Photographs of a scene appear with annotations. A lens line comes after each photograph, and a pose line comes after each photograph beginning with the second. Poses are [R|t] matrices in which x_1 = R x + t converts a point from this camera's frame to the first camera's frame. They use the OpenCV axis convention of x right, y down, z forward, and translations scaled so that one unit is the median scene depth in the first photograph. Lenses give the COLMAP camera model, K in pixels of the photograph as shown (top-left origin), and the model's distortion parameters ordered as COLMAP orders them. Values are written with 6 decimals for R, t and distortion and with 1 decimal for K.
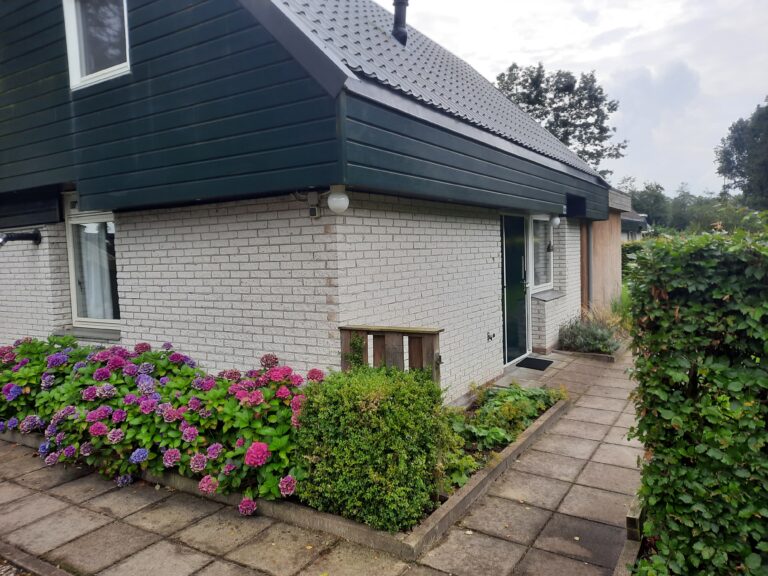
lens RADIAL K [[550.8, 0, 386.4], [0, 550.8, 282.8], [0, 0, 1]] dist [0.054662, -0.042155]
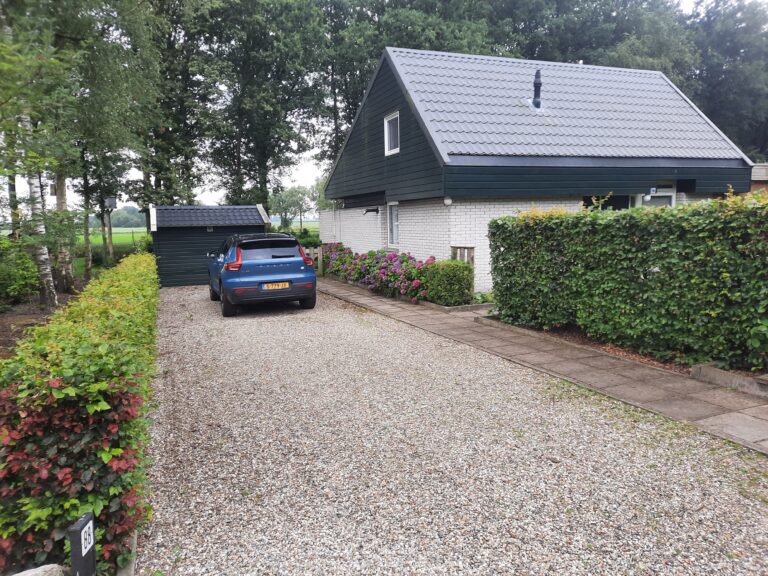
lens RADIAL K [[550.8, 0, 386.4], [0, 550.8, 282.8], [0, 0, 1]] dist [0.054662, -0.042155]
pose [[0.808168, 0.081715, -0.583256, 1.241145], [-0.039680, 0.995632, 0.084508, 0.041808], [0.587614, -0.045153, 0.807880, -1.391325]]
